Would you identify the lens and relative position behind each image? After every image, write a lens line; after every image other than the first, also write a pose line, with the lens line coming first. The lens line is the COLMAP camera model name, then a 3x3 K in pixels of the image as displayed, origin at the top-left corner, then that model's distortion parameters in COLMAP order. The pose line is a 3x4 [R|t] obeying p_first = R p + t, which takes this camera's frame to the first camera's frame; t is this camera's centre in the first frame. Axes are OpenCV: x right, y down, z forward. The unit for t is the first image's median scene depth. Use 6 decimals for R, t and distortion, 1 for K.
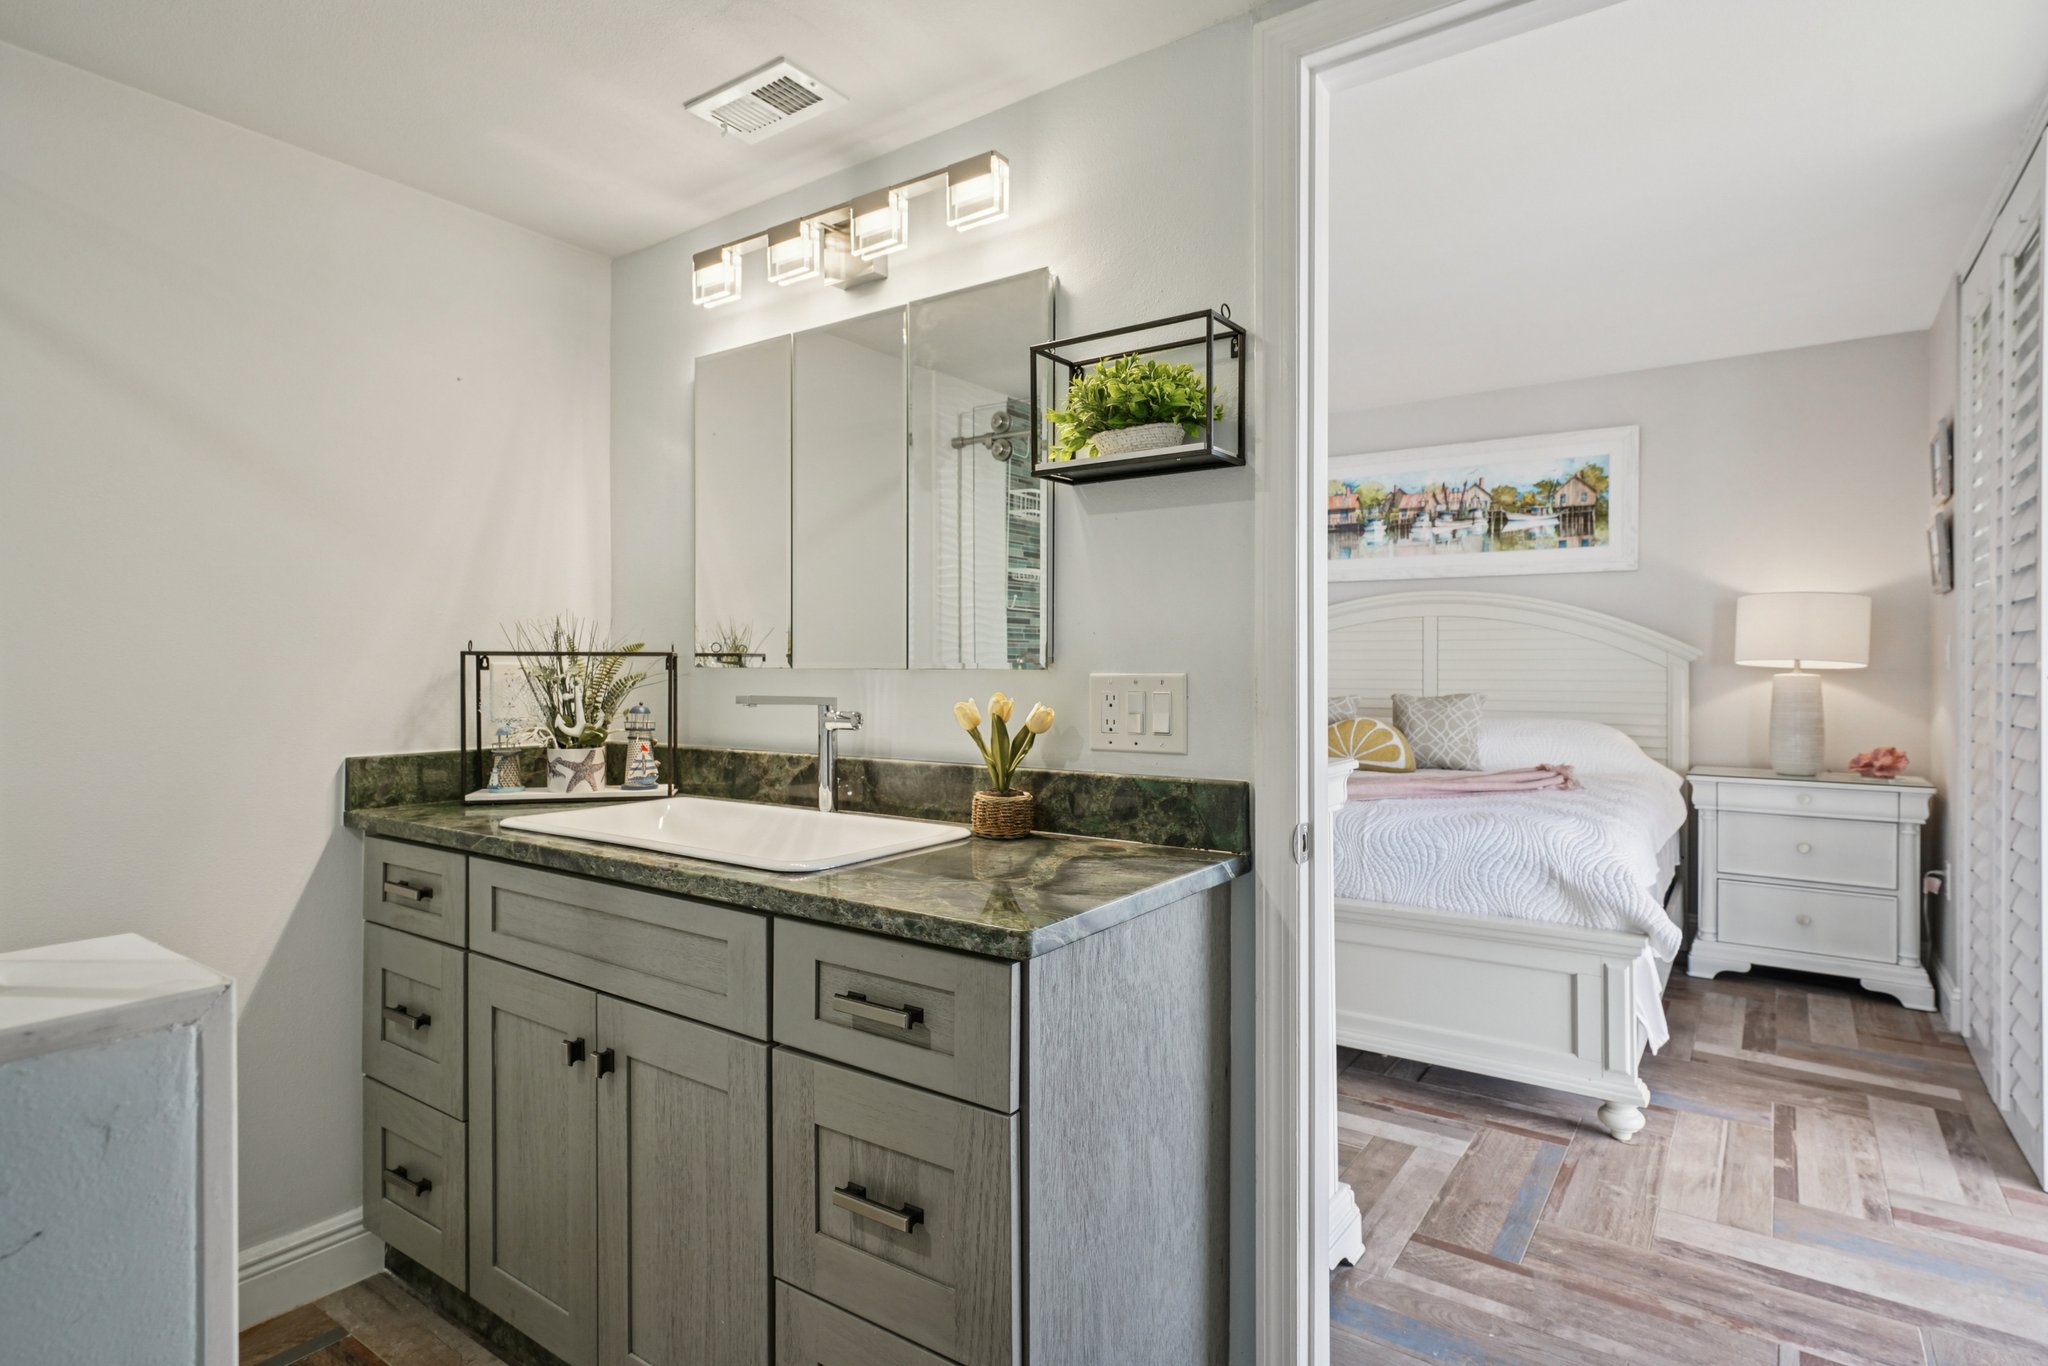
lens RADIAL K [[1067.8, 0, 1028.7], [0, 1067.8, 672.2], [0, 0, 1]] dist [-0.009033, -0.000386]
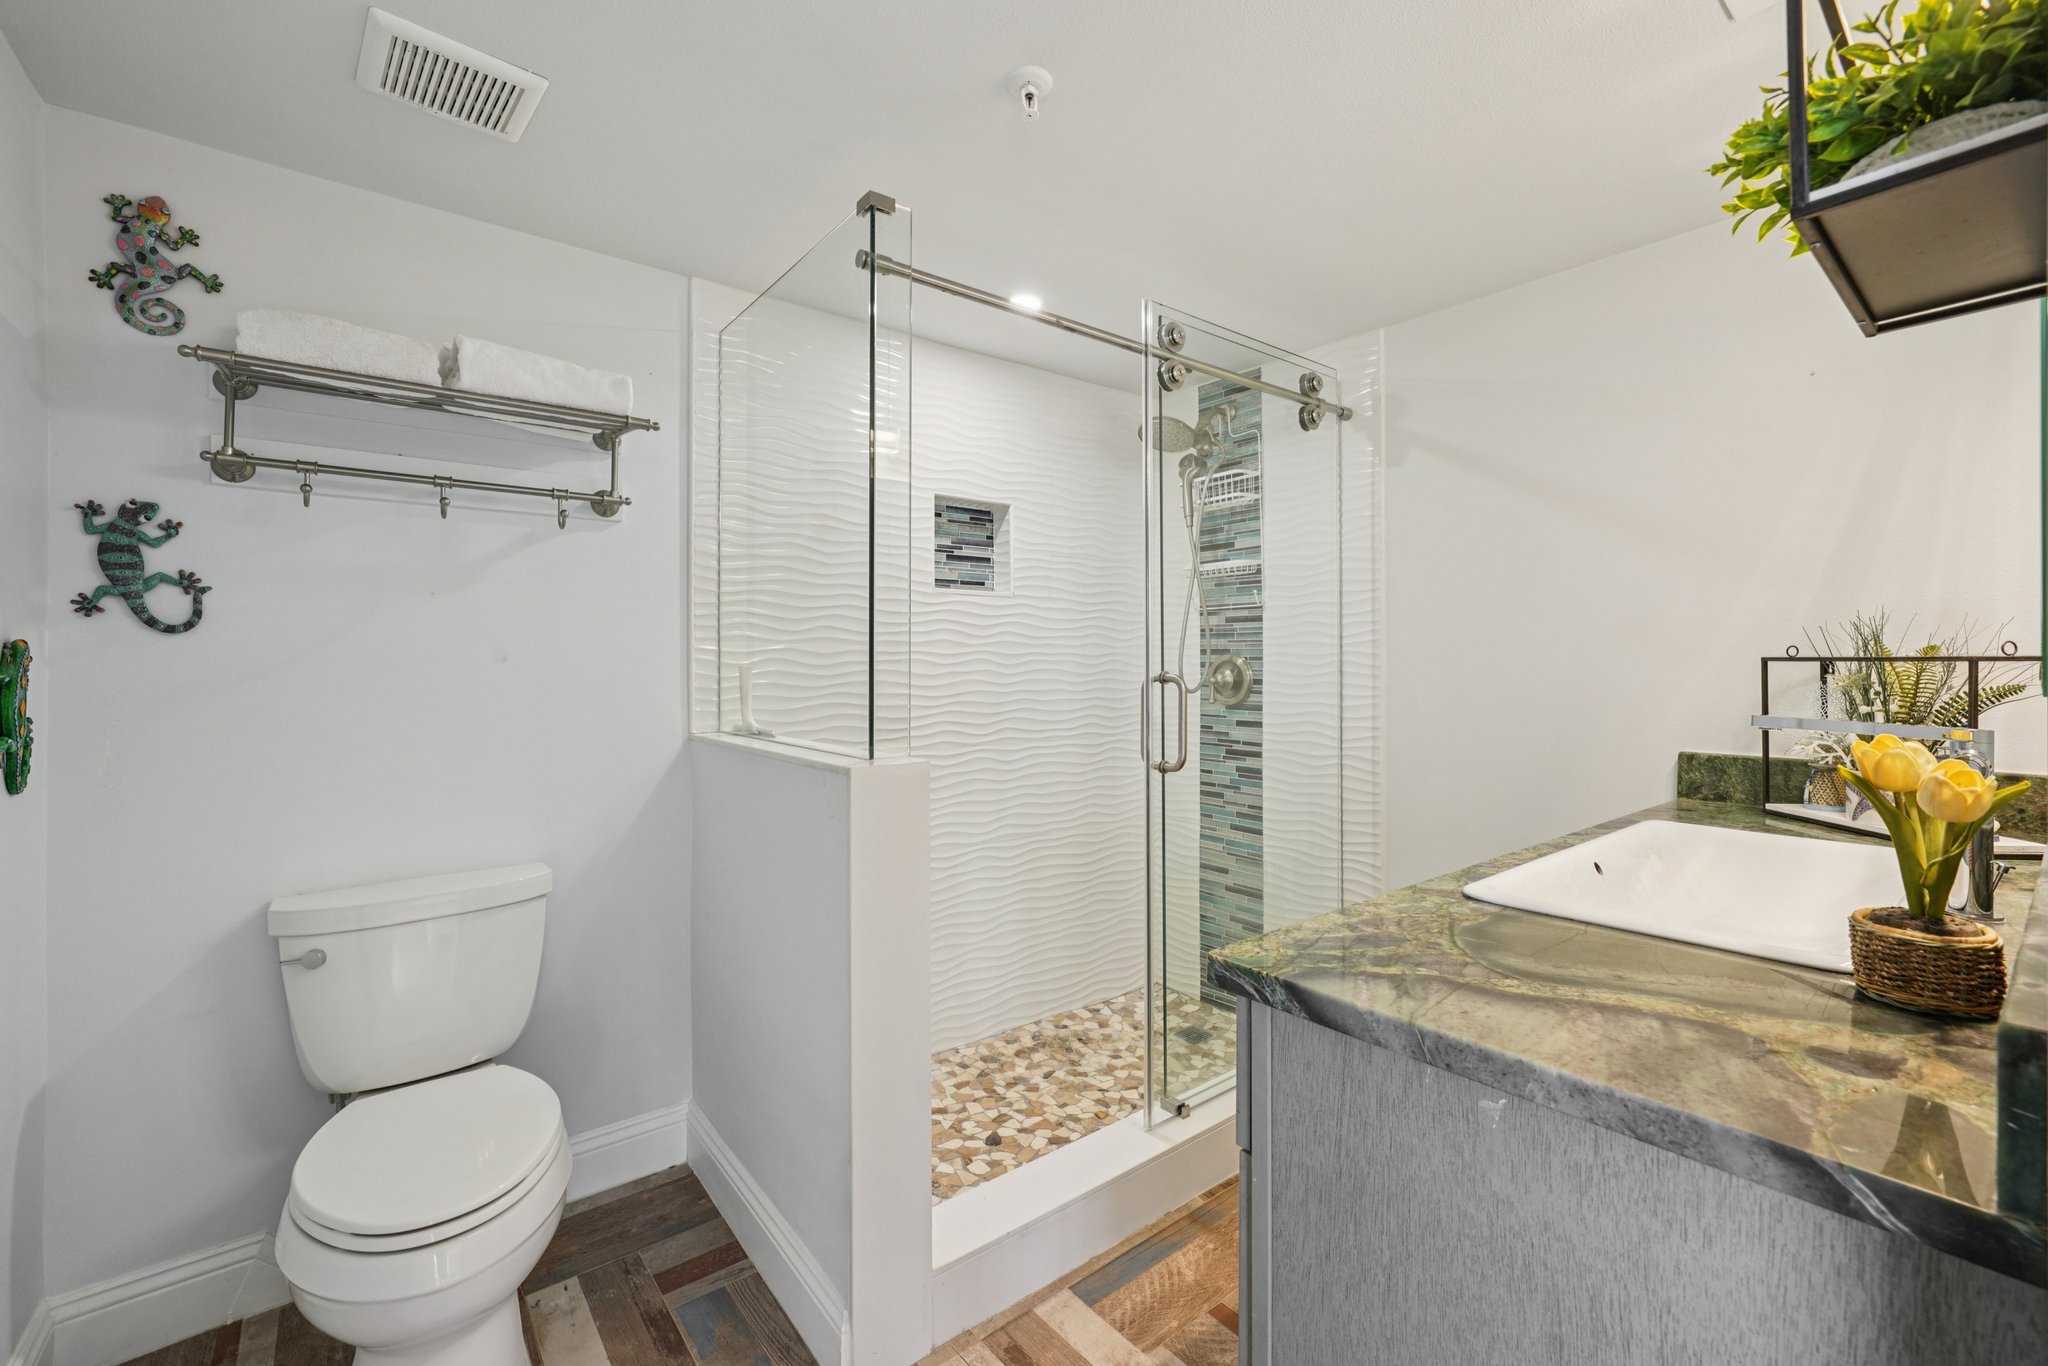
lens RADIAL K [[850.2, 0, 1030.1], [0, 850.2, 667.8], [0, 0, 1]] dist [0.003638, 0.000404]
pose [[-0.277663, 0.004350, -0.960669, 0.426555], [-0.003200, 0.999980, 0.005453, -0.012701], [0.960673, 0.004589, -0.277644, 0.565854]]
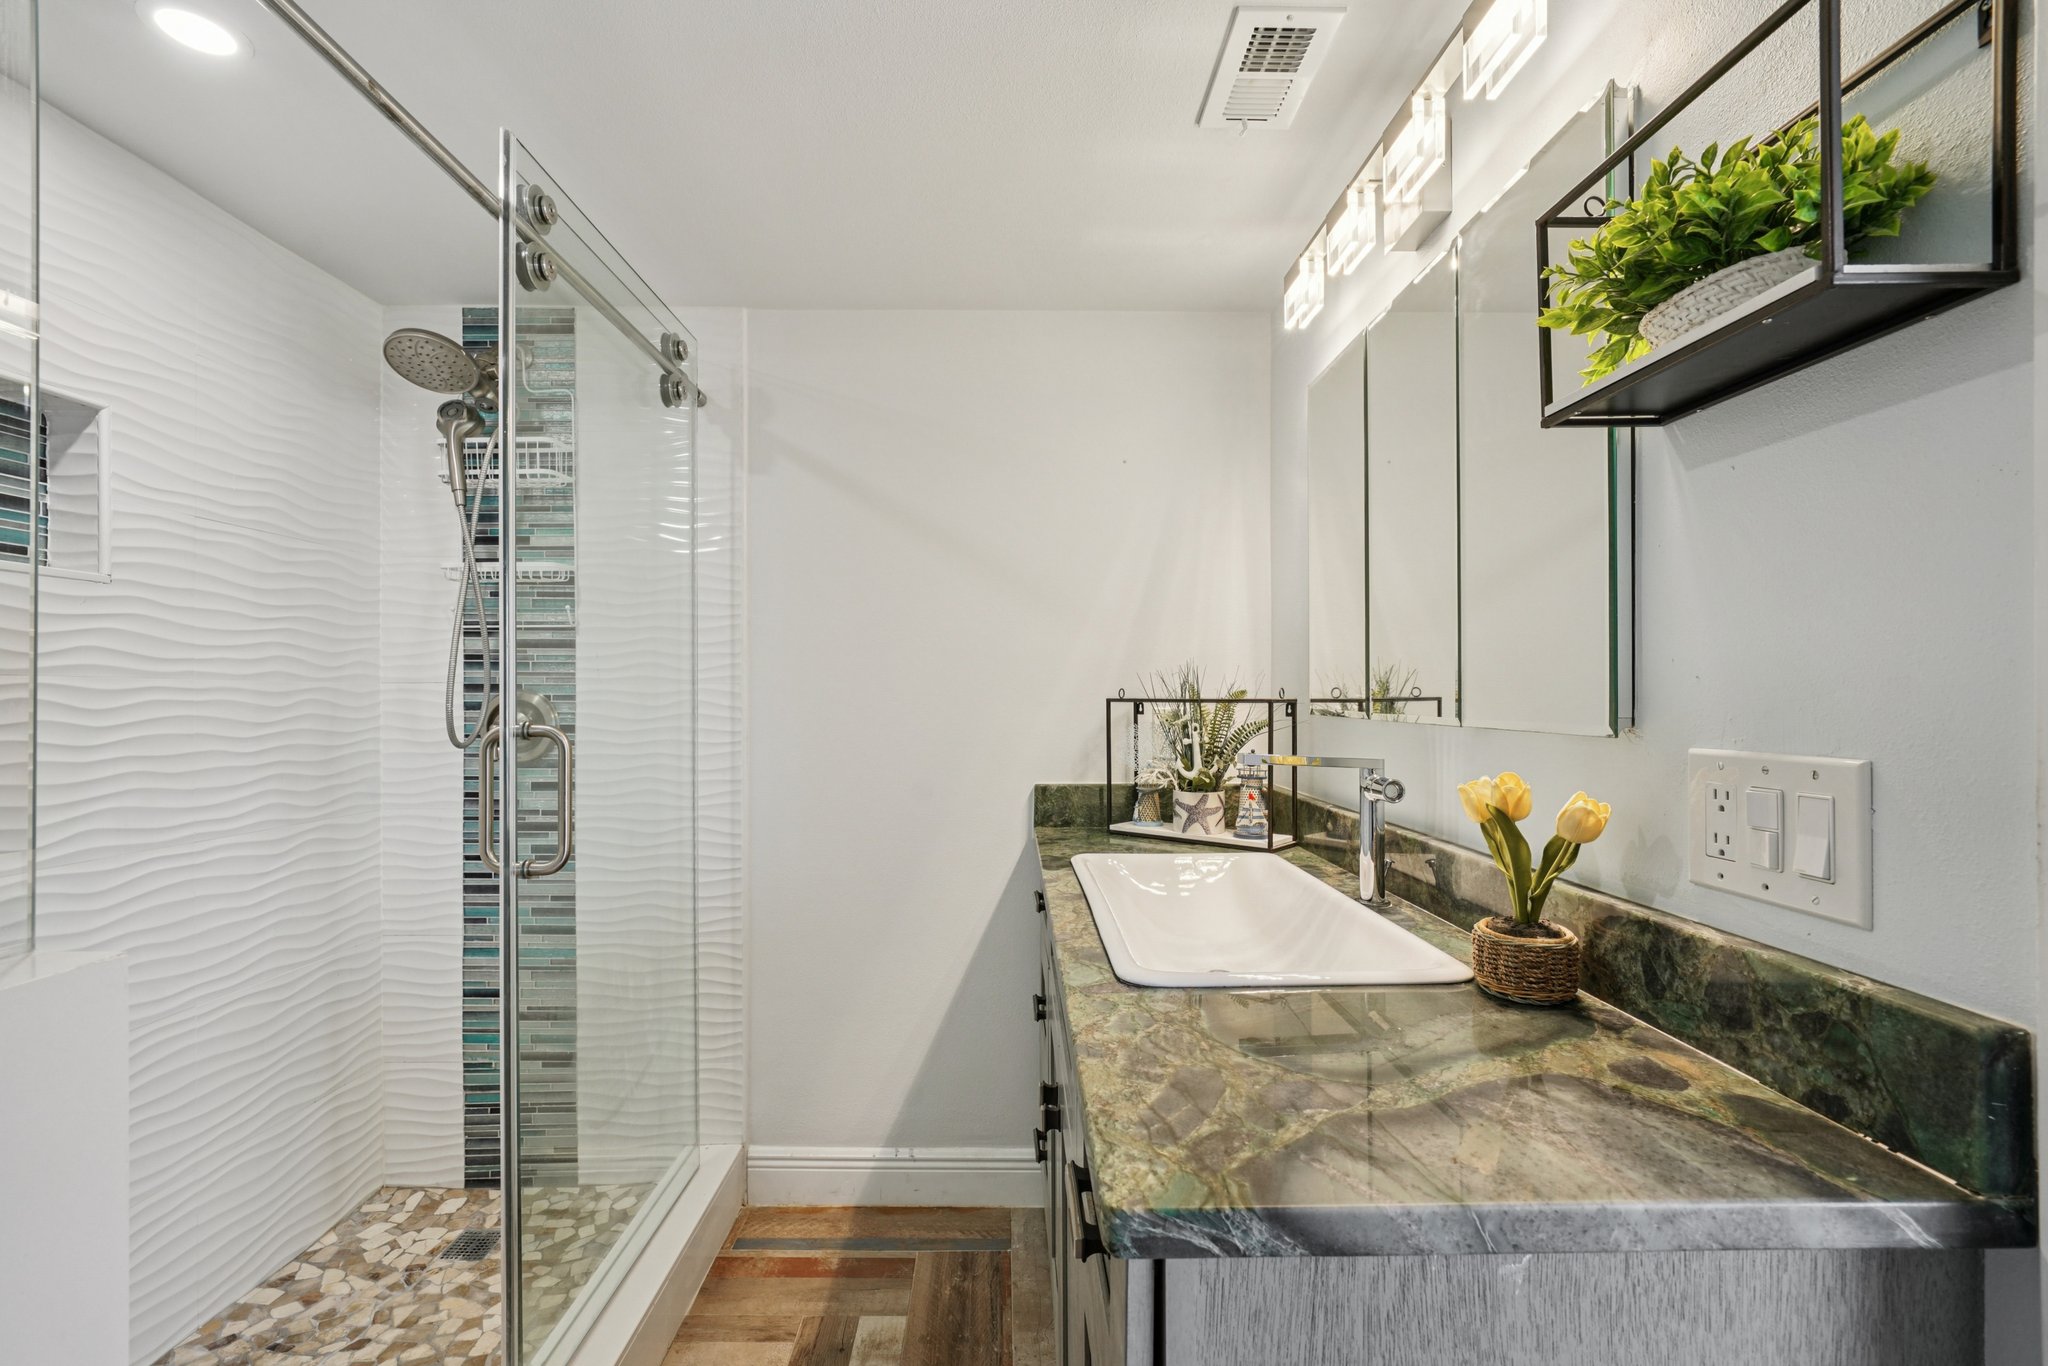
lens RADIAL K [[894.9, 0, 1006.1], [0, 894.9, 695.3], [0, 0, 1]] dist [-0.007215, 0.002686]
pose [[0.580149, -0.002115, -0.814508, 0.192962], [-0.001233, 0.999993, -0.003475, -0.020498], [0.814509, 0.003020, 0.580143, 0.351309]]
